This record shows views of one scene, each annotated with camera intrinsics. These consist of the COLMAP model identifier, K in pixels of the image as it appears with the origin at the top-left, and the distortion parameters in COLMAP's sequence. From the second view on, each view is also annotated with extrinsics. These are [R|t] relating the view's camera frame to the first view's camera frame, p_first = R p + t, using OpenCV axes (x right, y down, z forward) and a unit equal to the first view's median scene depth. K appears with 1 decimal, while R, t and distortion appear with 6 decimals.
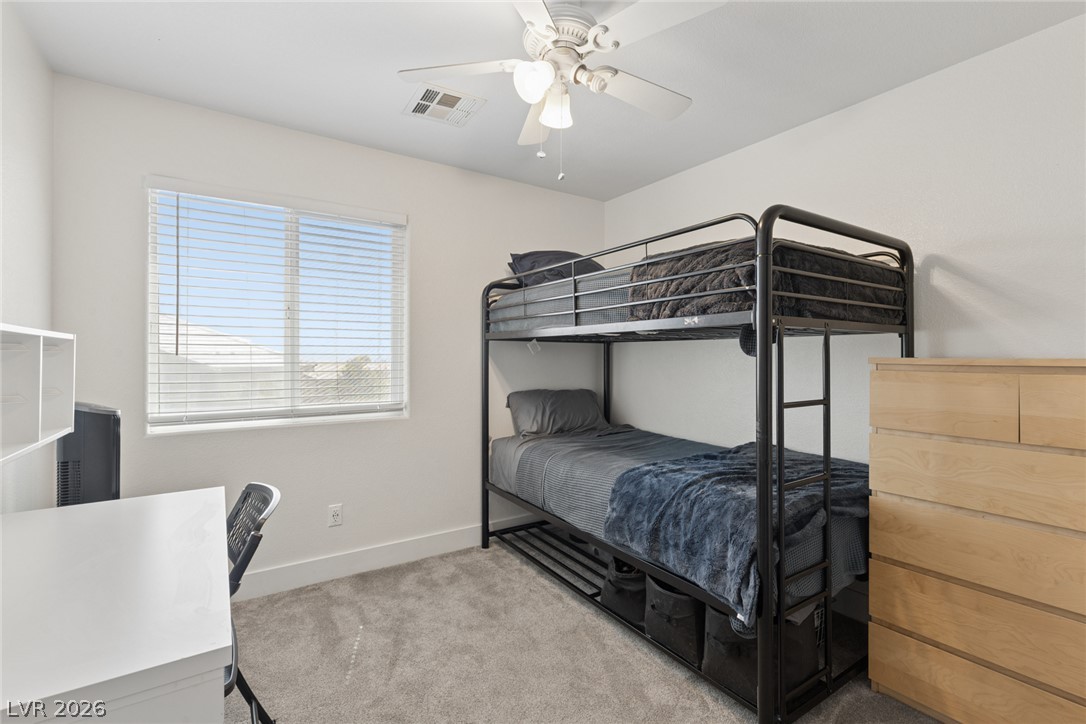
lens RADIAL K [[487.6, 0, 542.3], [0, 487.6, 357.6], [0, 0, 1]] dist [0.000724, 0.000028]
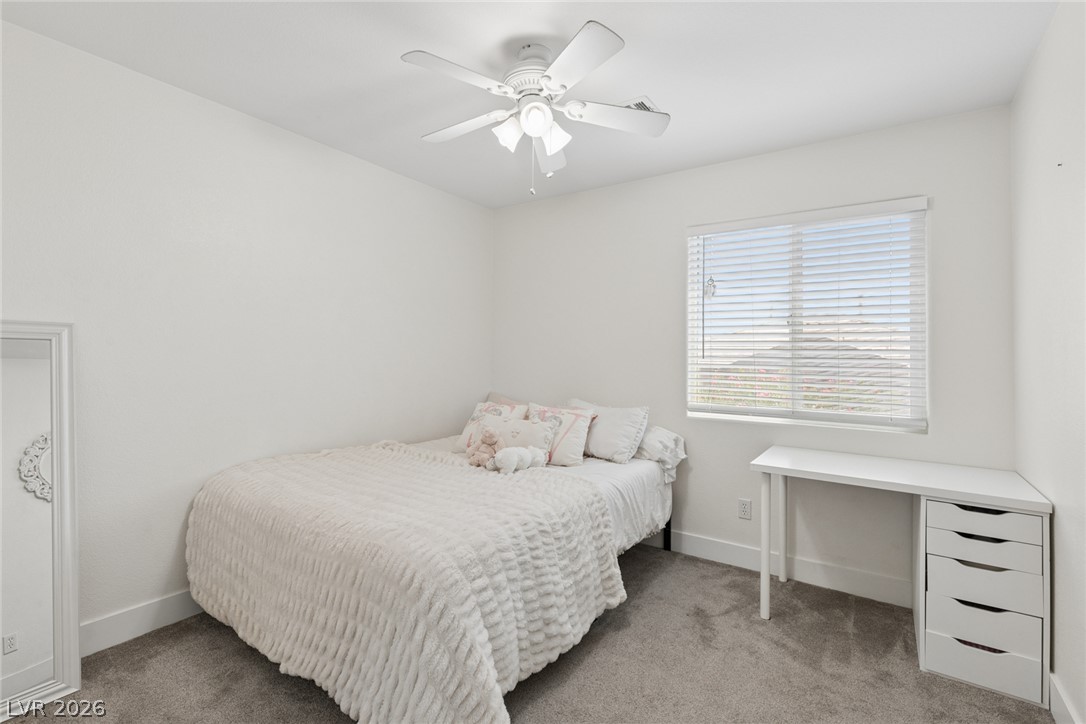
lens RADIAL K [[487.6, 0, 542.7], [0, 487.6, 357.5], [0, 0, 1]] dist [0.000724, 0.000028]
pose [[0.385803, 0.005551, -0.922564, 0.292817], [-0.012342, 0.999923, 0.000855, -0.005067], [0.922499, 0.011057, 0.385842, 0.093639]]
